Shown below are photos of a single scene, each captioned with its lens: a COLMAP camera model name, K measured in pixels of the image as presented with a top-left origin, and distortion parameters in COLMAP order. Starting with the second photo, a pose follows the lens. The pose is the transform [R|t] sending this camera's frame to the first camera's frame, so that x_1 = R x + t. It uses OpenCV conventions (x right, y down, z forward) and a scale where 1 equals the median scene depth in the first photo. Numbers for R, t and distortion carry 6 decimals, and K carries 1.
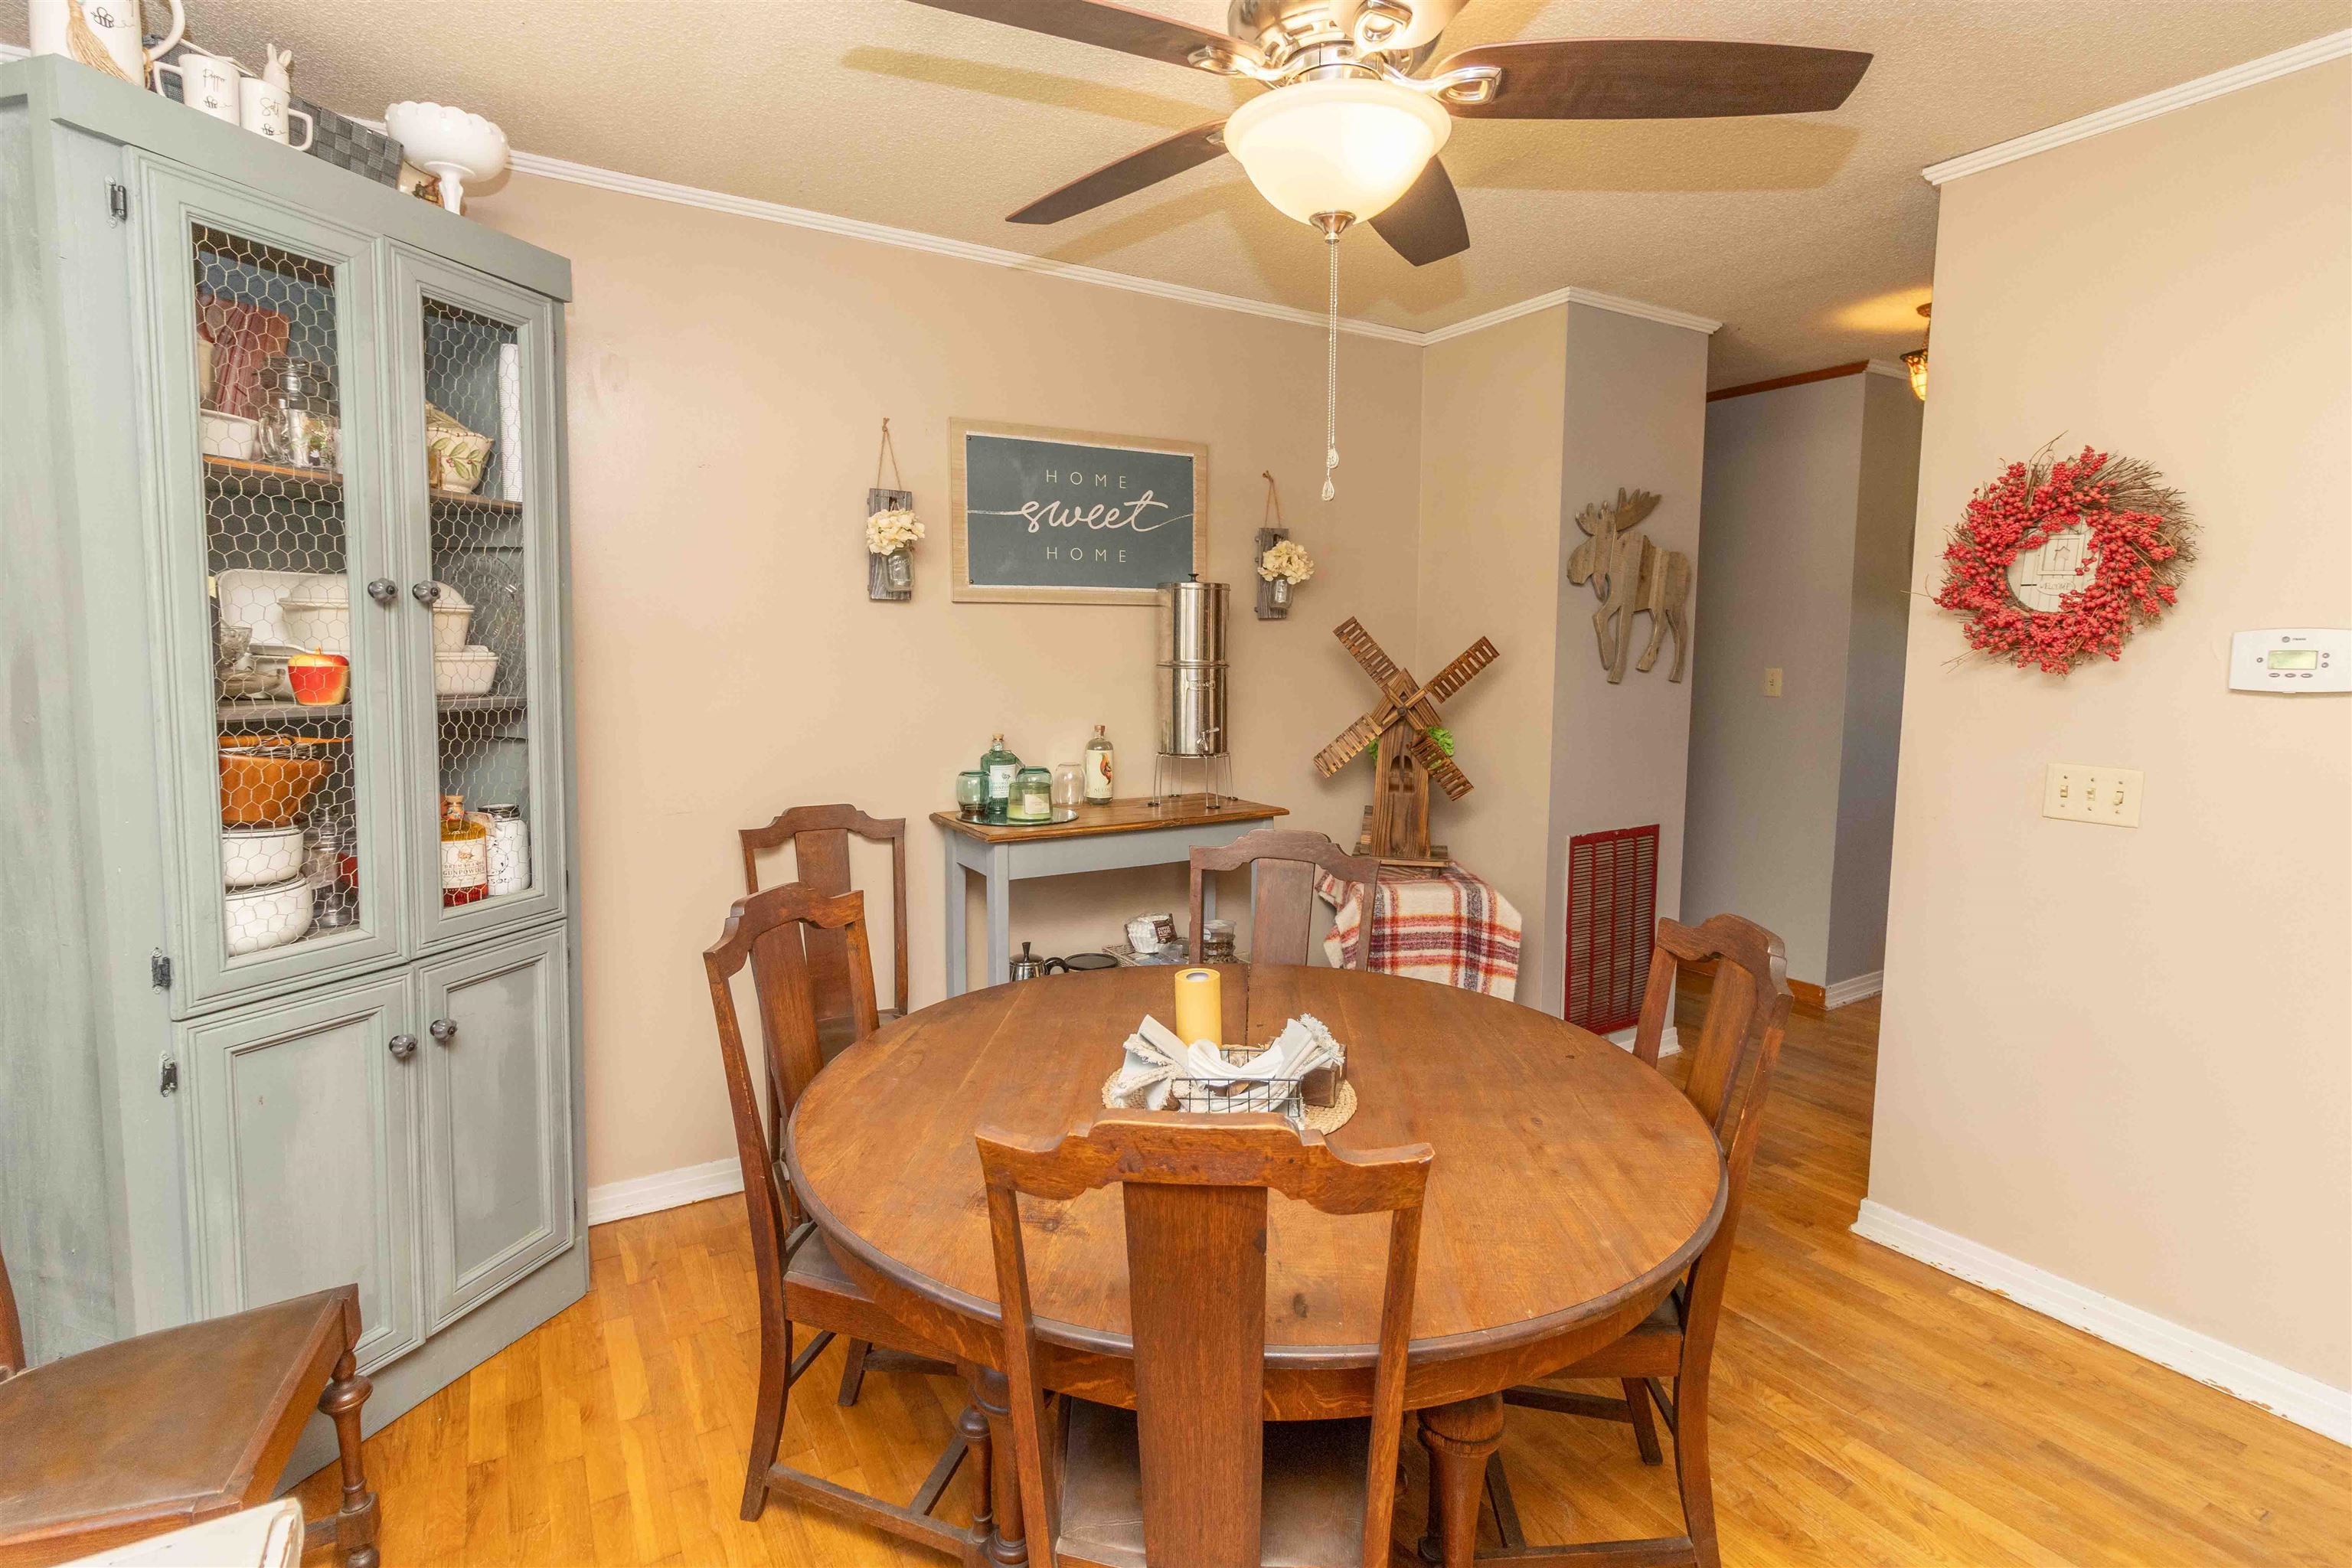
lens RADIAL K [[1128.5, 0, 1175.4], [0, 1128.5, 763.1], [0, 0, 1]] dist [0.002926, 0.000546]
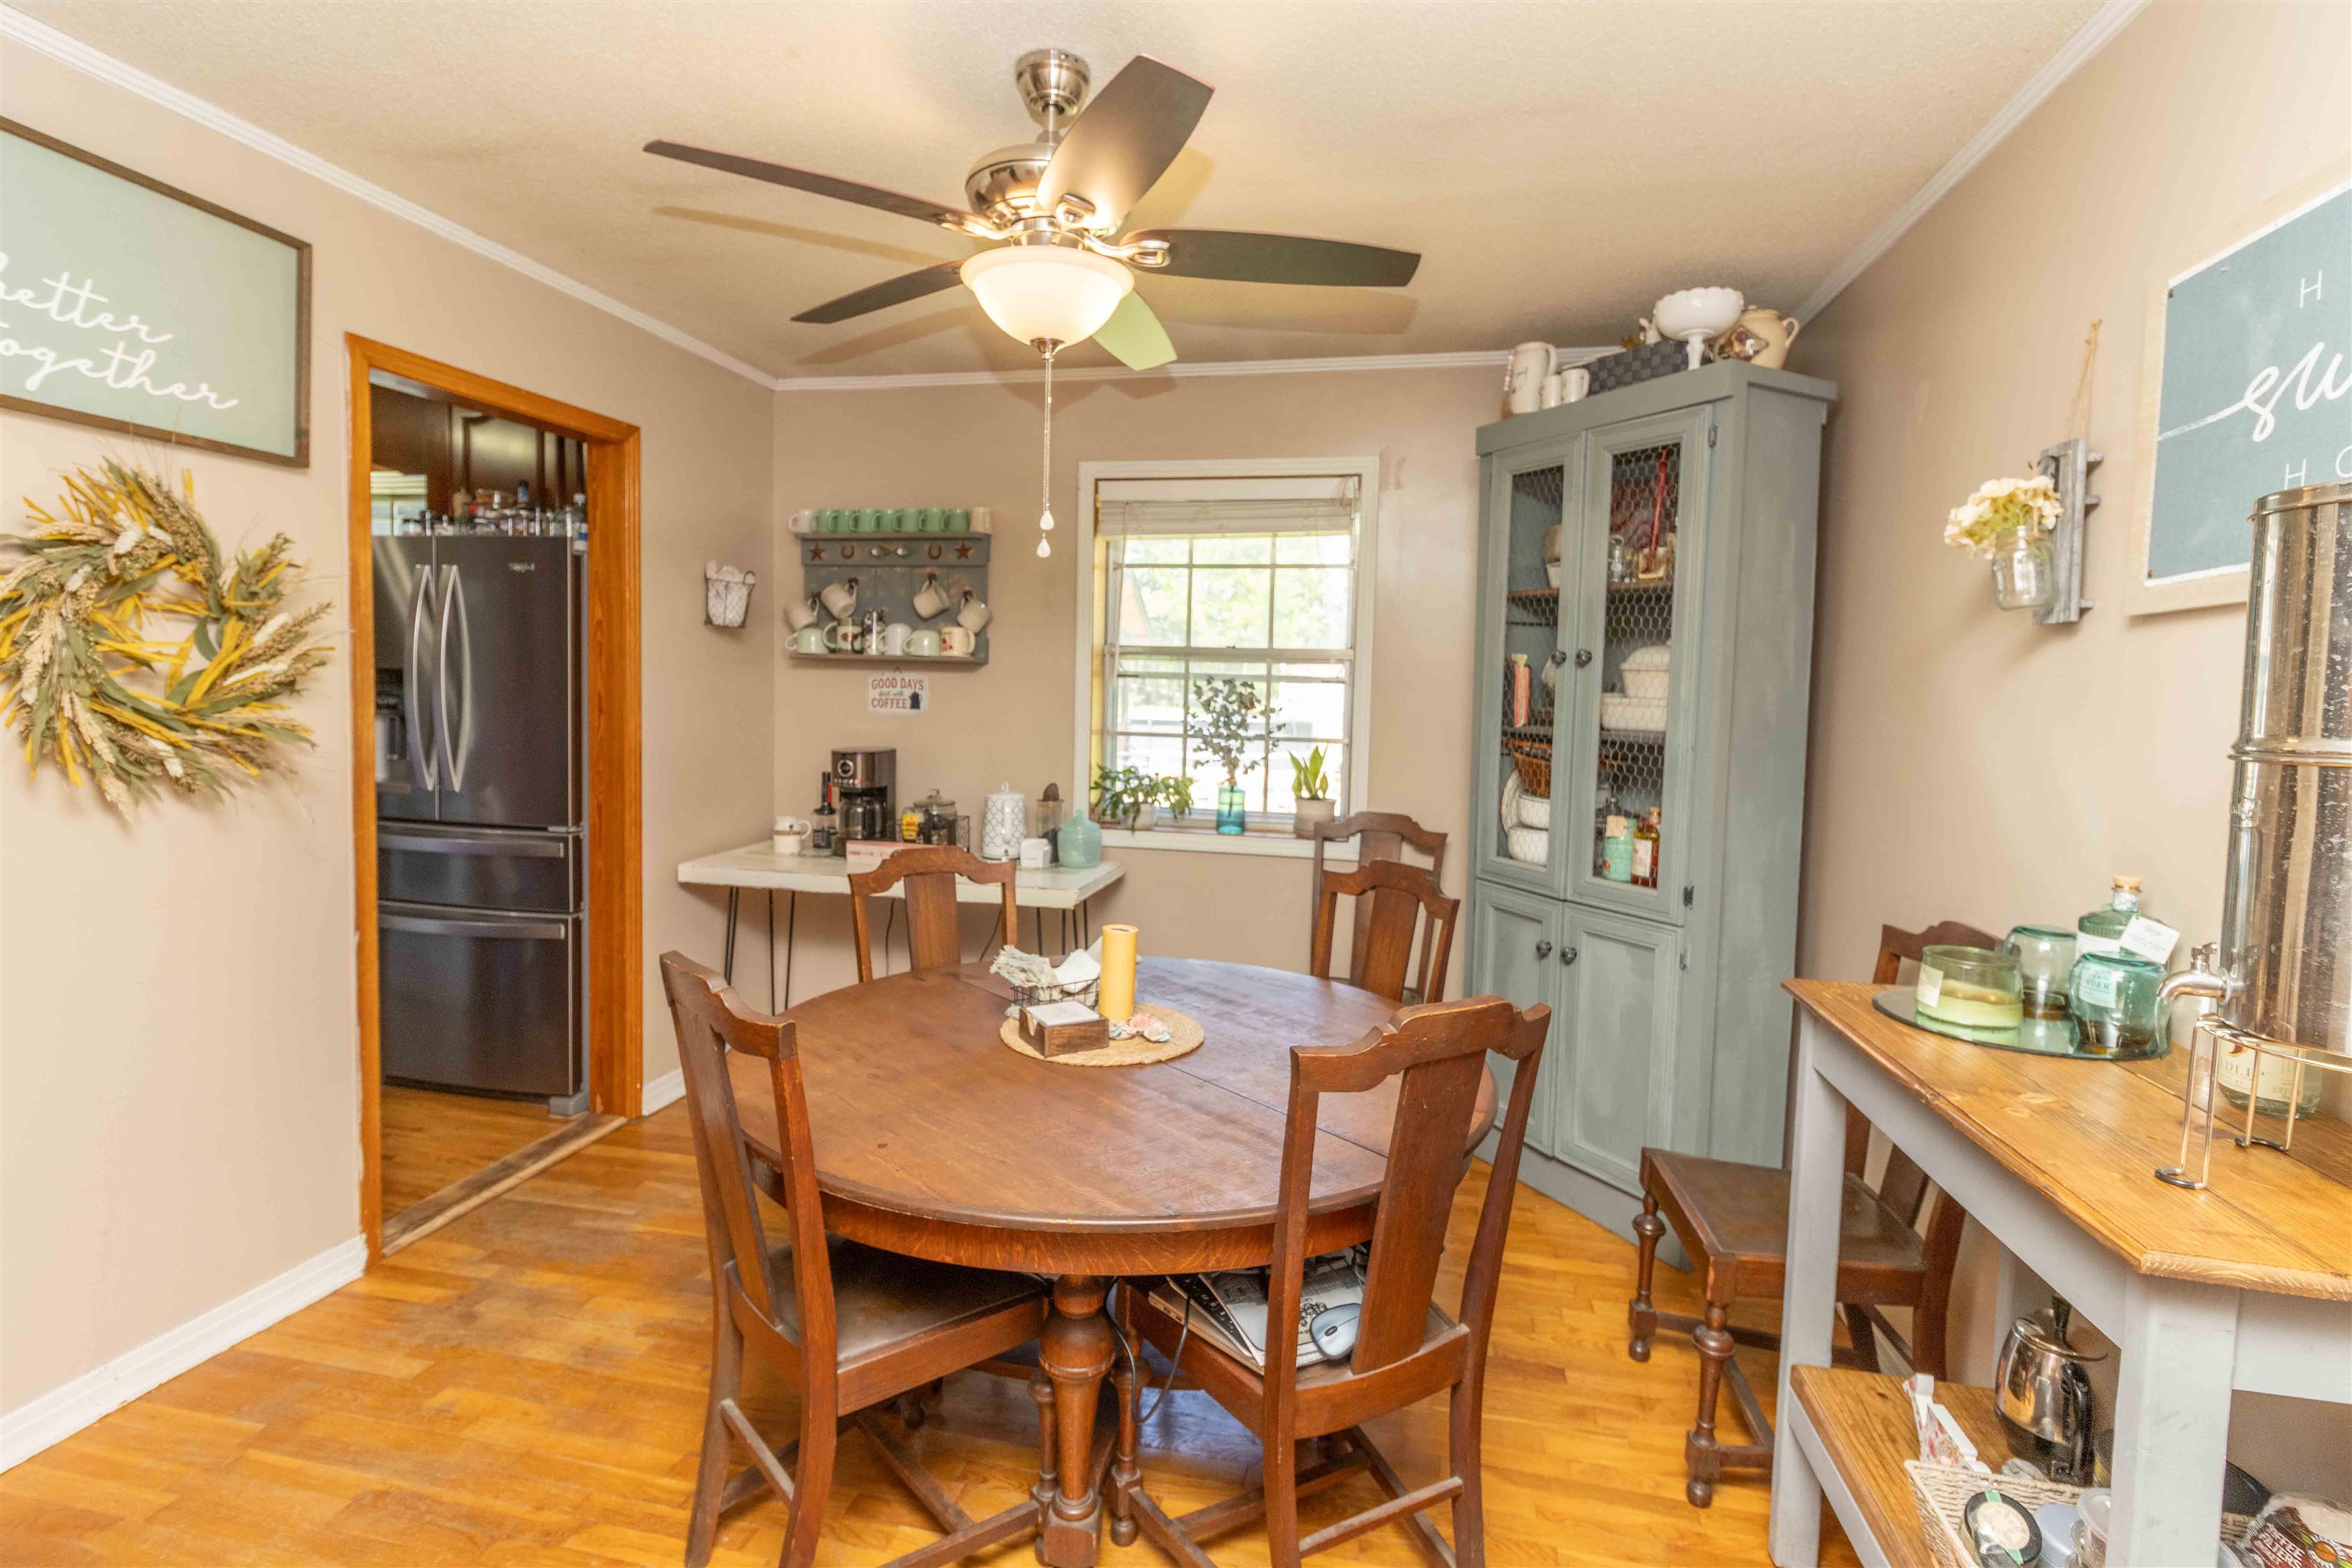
lens RADIAL K [[1128.5, 0, 1175.4], [0, 1128.5, 763.1], [0, 0, 1]] dist [0.002926, 0.000546]
pose [[-0.694357, 0.022816, -0.719269, 0.498732], [-0.105225, 0.985536, 0.132843, -0.098219], [0.711896, 0.167925, -0.681913, 1.050322]]
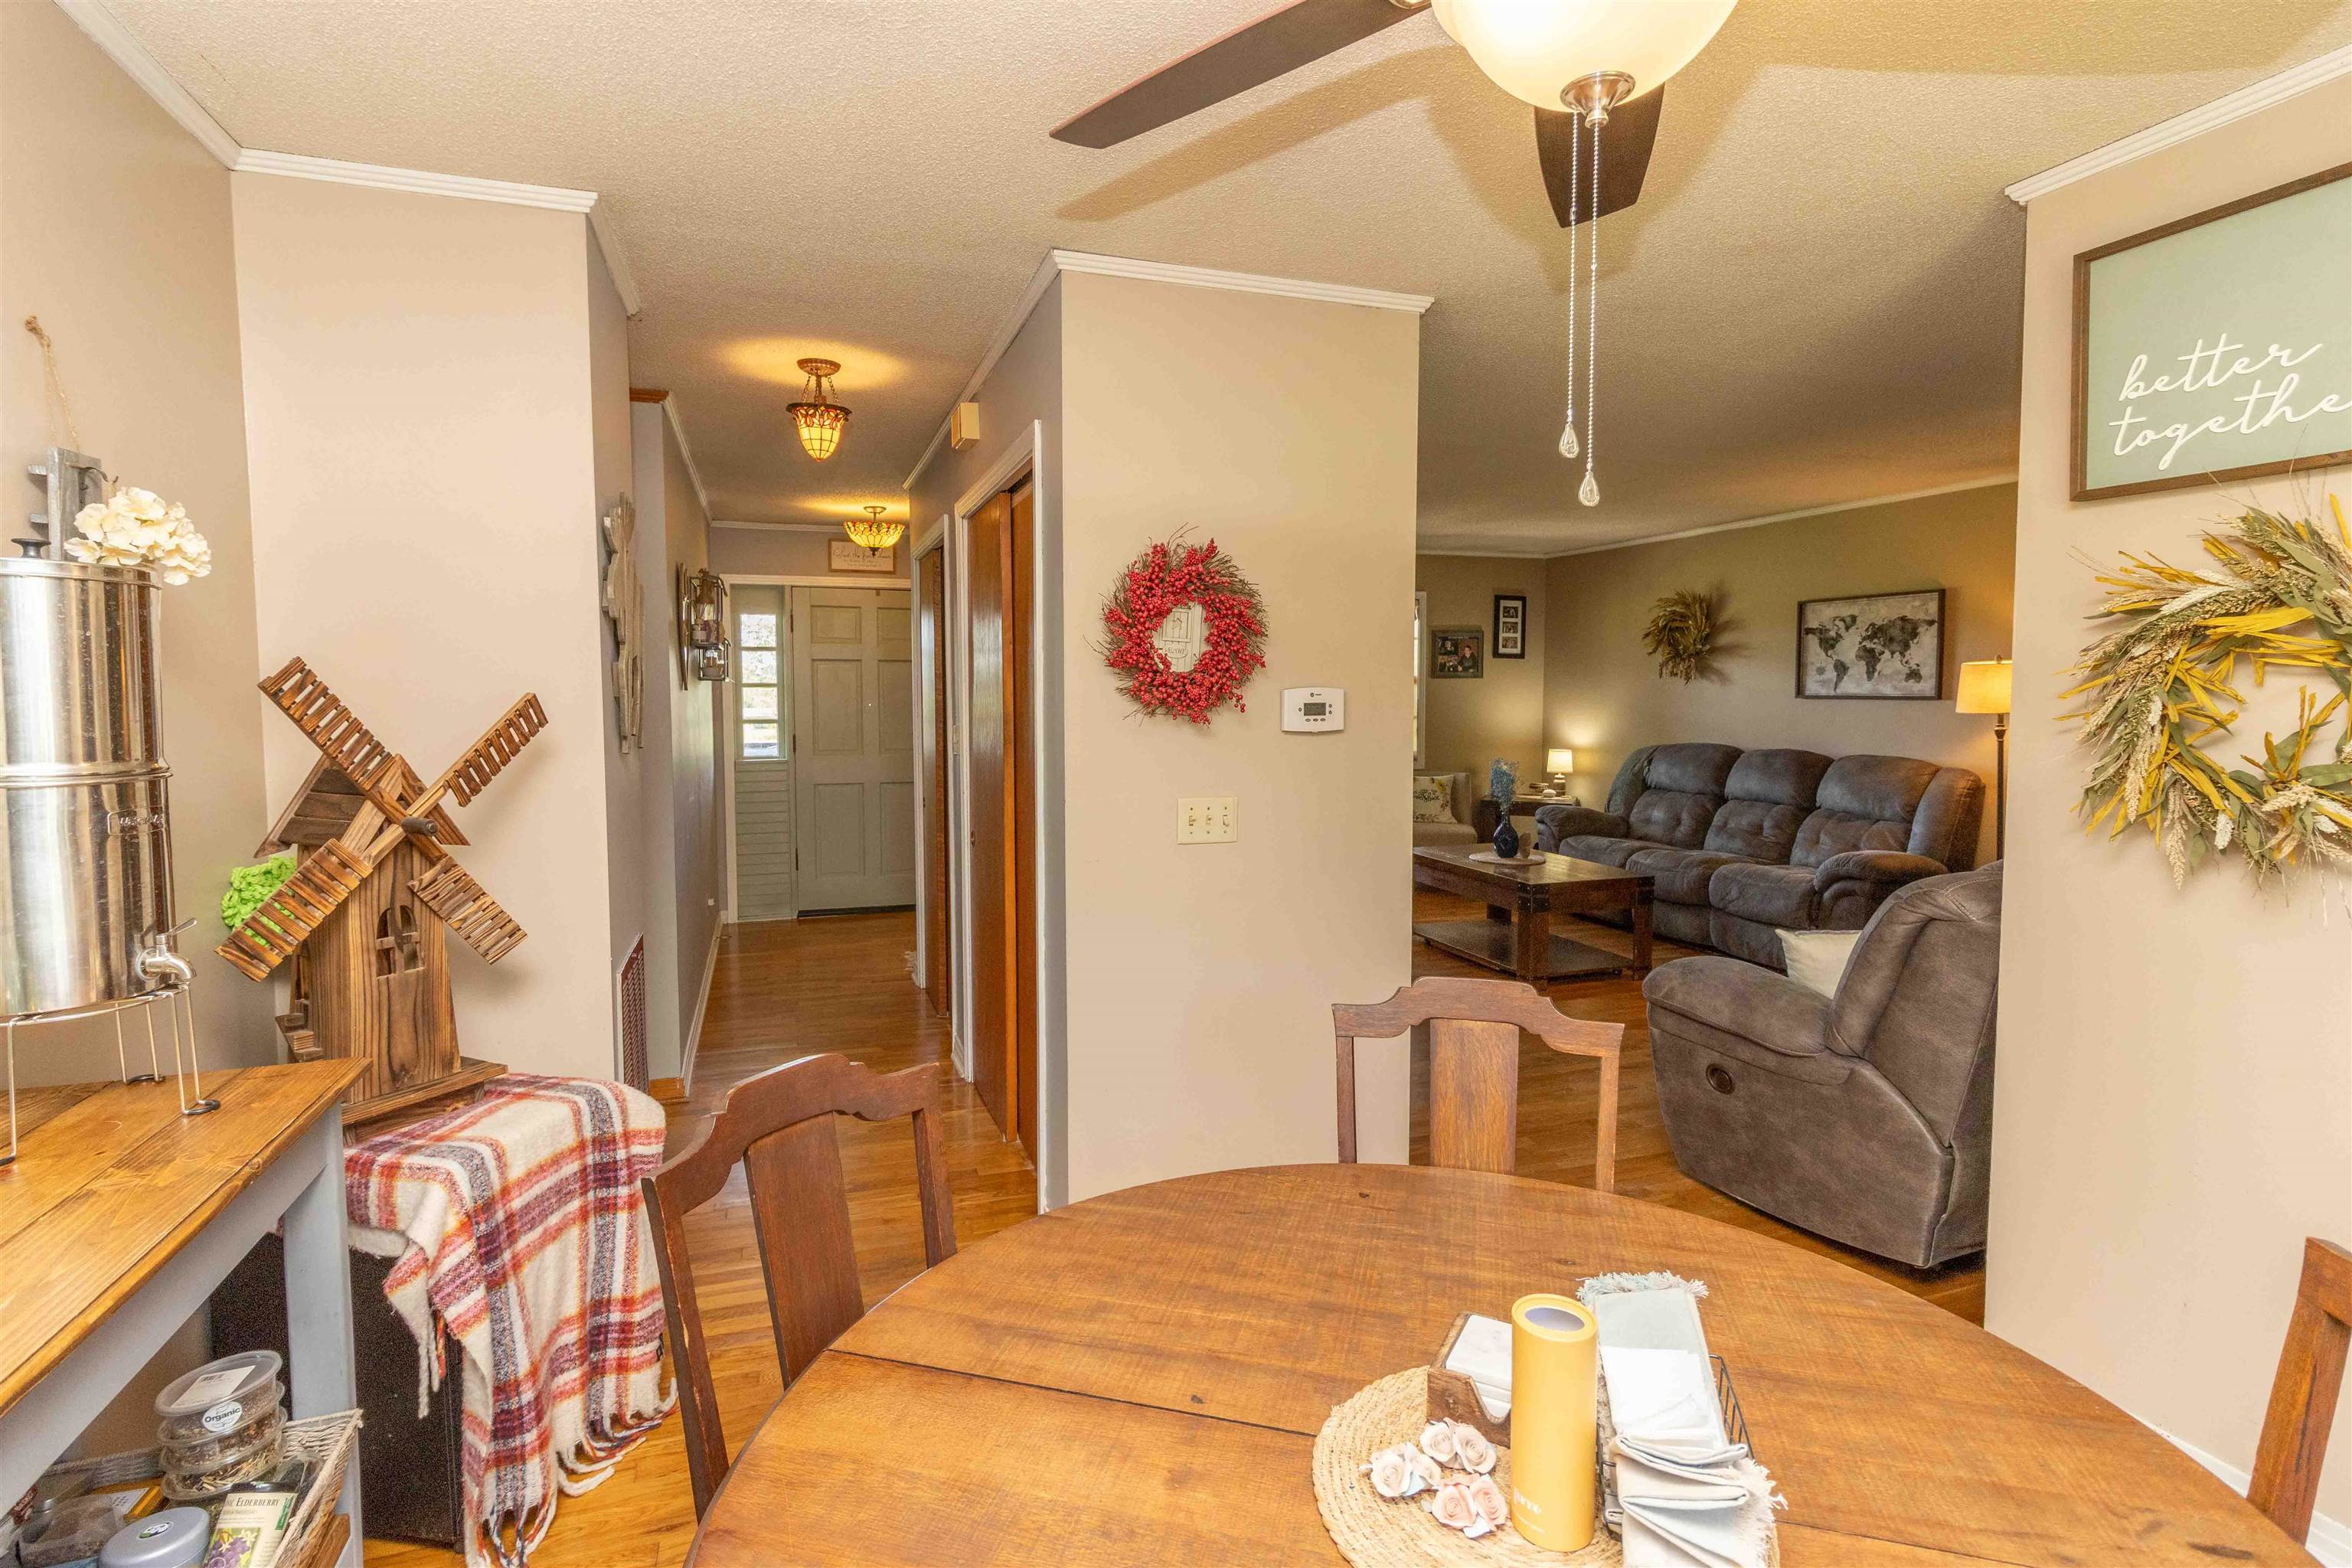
lens RADIAL K [[1128.5, 0, 1175.4], [0, 1128.5, 763.1], [0, 0, 1]] dist [0.002926, 0.000546]
pose [[0.213089, -0.068954, 0.974596, -0.300515], [0.106851, 0.993168, 0.046906, -0.072853], [-0.971172, 0.094141, 0.219001, 0.575997]]
